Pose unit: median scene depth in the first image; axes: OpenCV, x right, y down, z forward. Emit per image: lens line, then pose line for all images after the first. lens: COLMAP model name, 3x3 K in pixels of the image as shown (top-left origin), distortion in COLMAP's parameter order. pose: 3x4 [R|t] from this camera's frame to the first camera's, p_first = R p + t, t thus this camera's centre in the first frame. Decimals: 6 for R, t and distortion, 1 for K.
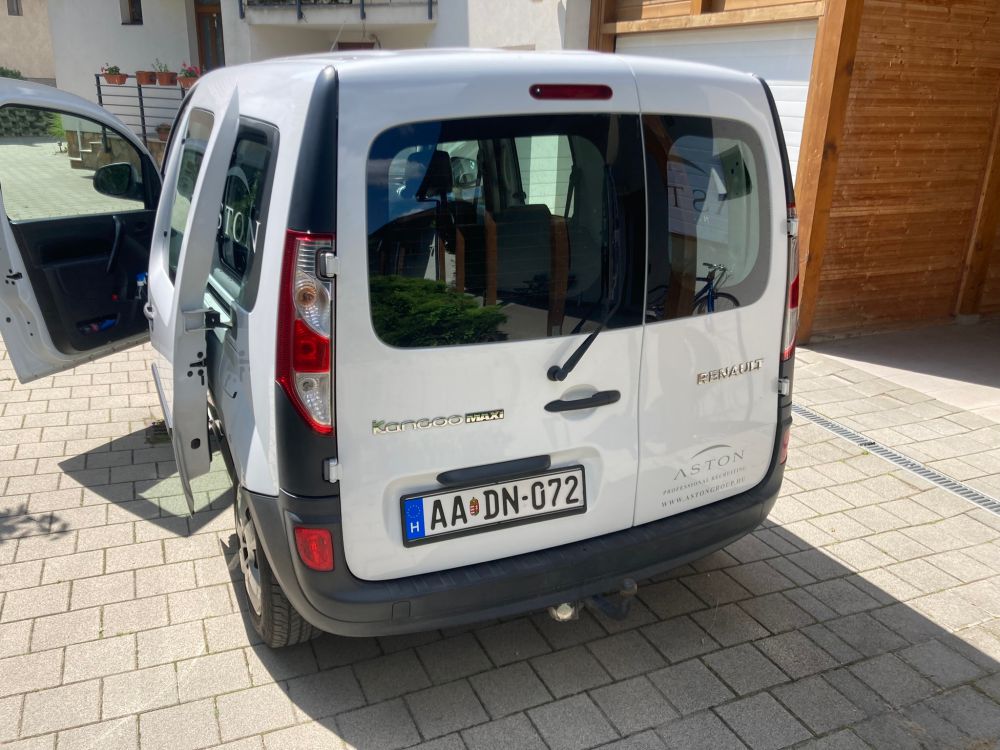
lens RADIAL K [[826.8, 0, 500.0], [0, 826.8, 375.0], [0, 0, 1]] dist [0.005545, 0.009840]
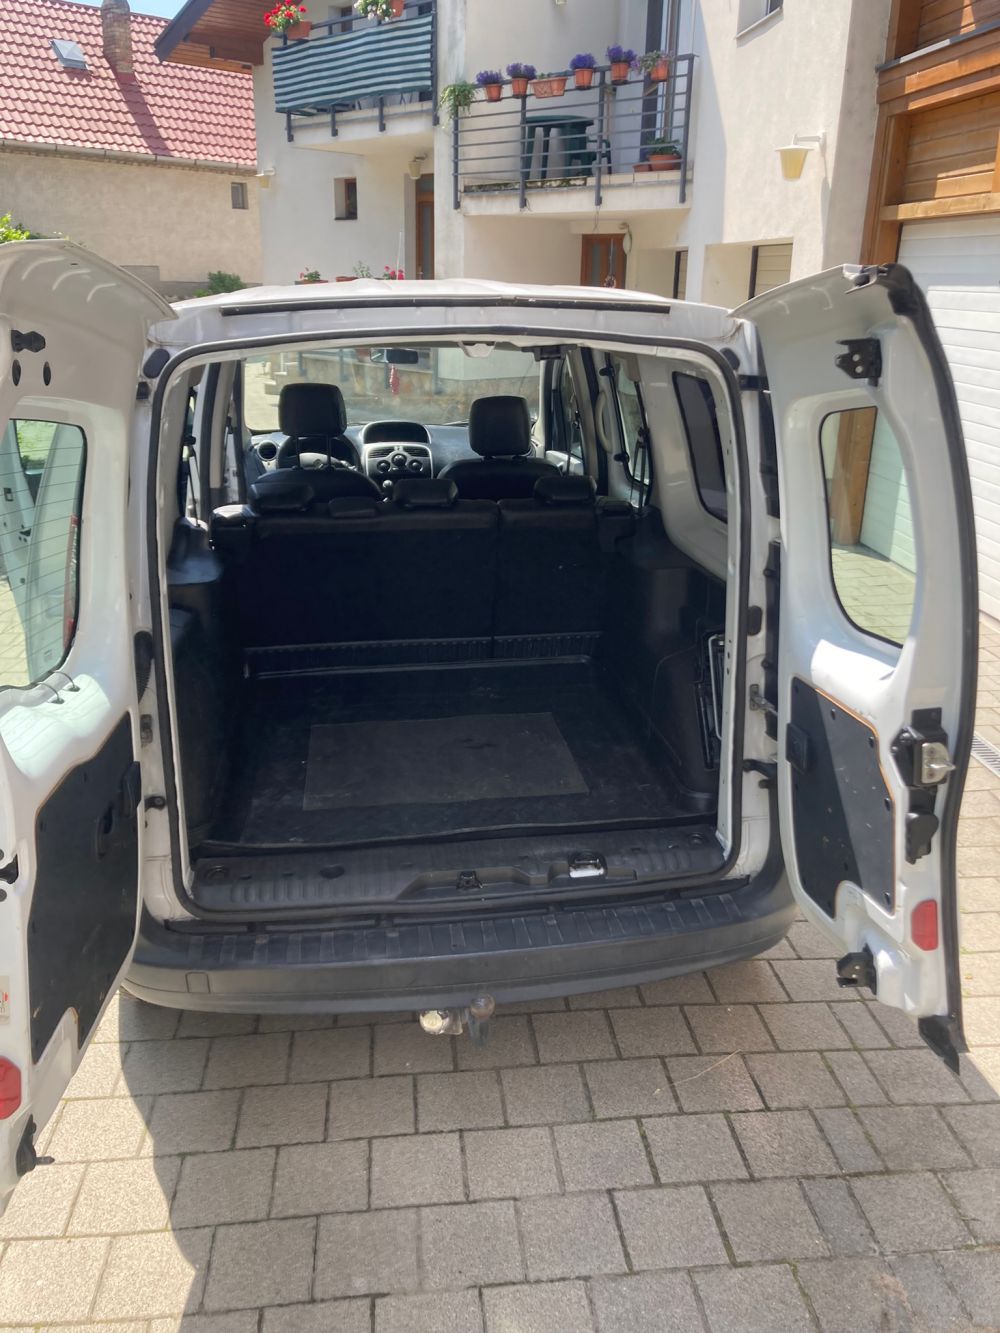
lens RADIAL K [[1098.7, 0, 500.0], [0, 1098.7, 666.5], [0, 0, 1]] dist [0.048297, -0.050732]
pose [[0.952421, 0.088685, -0.291597, 0.353263], [-0.089093, 0.995952, 0.011906, -0.050962], [0.291473, 0.014639, 0.956467, 0.030920]]
